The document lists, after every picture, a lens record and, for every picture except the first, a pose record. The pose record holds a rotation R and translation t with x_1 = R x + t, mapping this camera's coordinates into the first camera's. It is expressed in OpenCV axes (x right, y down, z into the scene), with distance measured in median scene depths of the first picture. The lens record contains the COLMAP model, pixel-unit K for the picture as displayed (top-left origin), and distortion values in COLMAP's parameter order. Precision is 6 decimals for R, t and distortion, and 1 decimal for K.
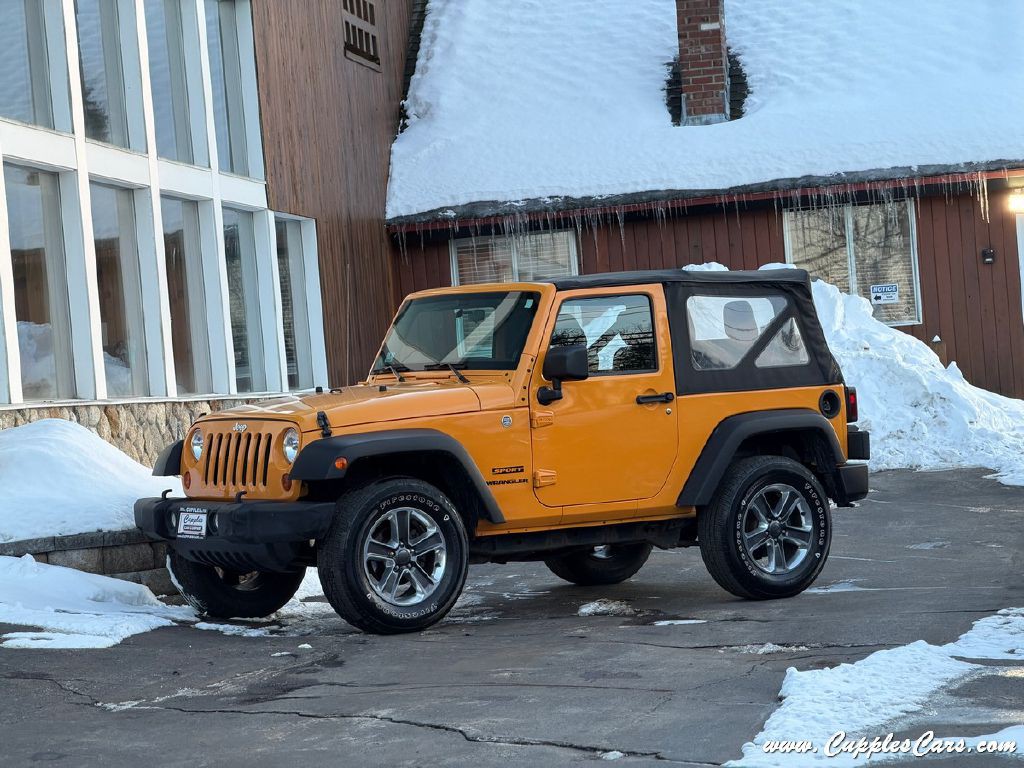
lens RADIAL K [[3196.7, 0, 512.1], [0, 3196.7, 406.8], [0, 0, 1]] dist [0.495687, -0.534214]
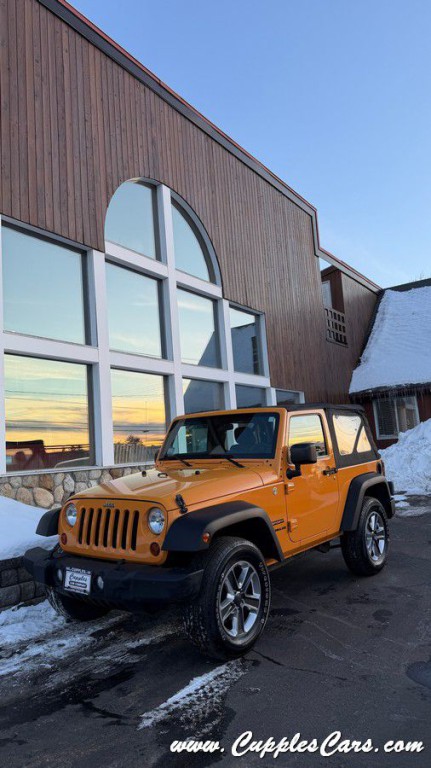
lens RADIAL K [[535.7, 0, 215.5], [0, 535.7, 384.0], [0, 0, 1]] dist [0.110319, -0.181378]
pose [[0.957167, 0.008531, 0.289409, -0.108774], [0.027090, 0.992542, -0.118853, -0.017603], [-0.288265, 0.121603, 0.949798, 0.736627]]
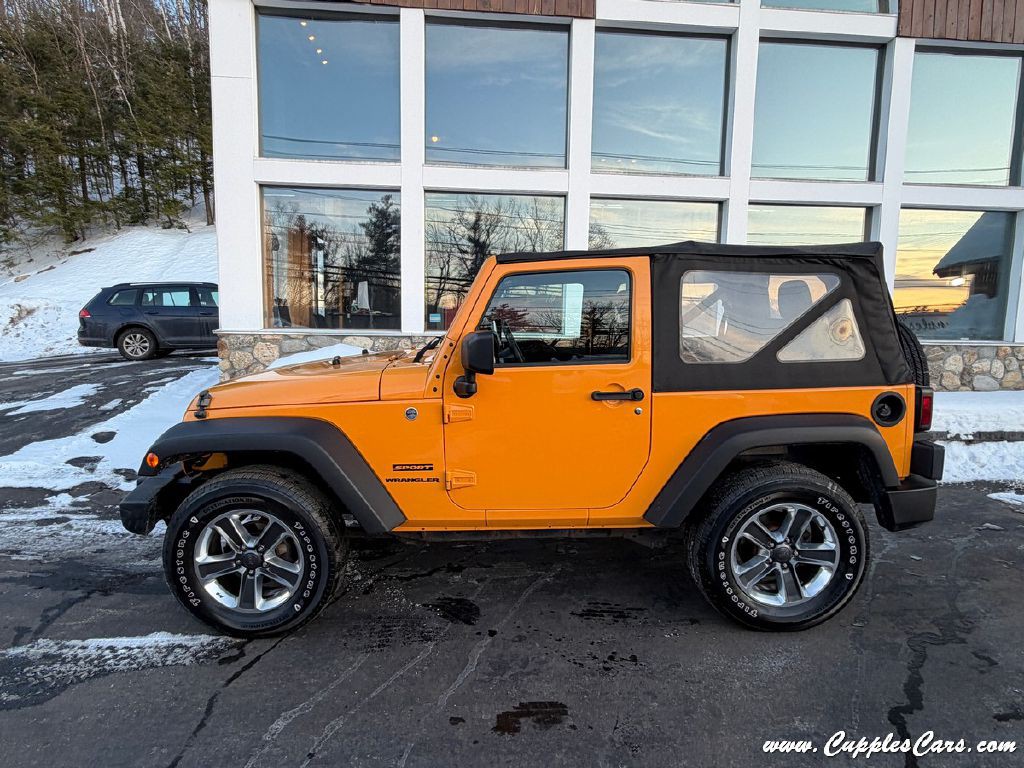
lens RADIAL K [[565.9, 0, 512.0], [0, 565.9, 384.0], [0, 0, 1]] dist [0.002155, -0.000648]
pose [[0.822774, 0.109109, -0.557797, 0.105859], [-0.029640, 0.988302, 0.149599, -0.027344], [0.567595, -0.106553, 0.816384, 0.881259]]
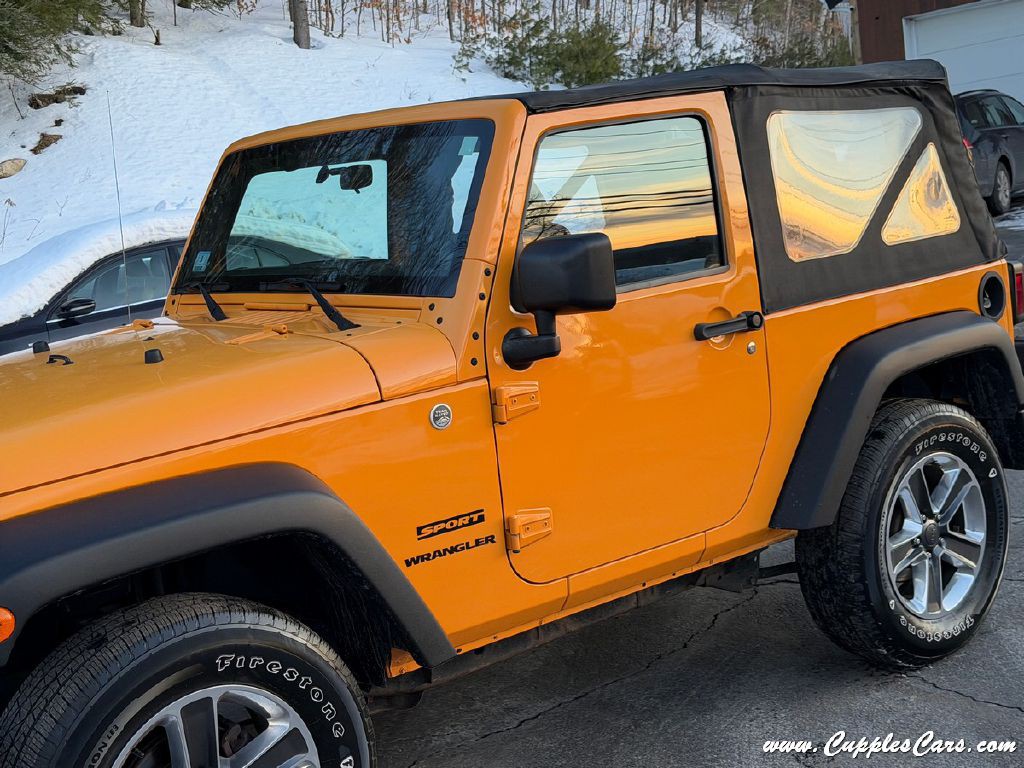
lens RADIAL K [[1488.5, 0, 512.0], [0, 1488.5, 384.0], [0, 0, 1]] dist [0.203734, -0.375094]
pose [[0.994348, -0.065883, 0.083250, -0.008762], [0.055502, 0.991053, 0.121384, -0.024200], [-0.090502, -0.116077, 0.989108, 0.788051]]
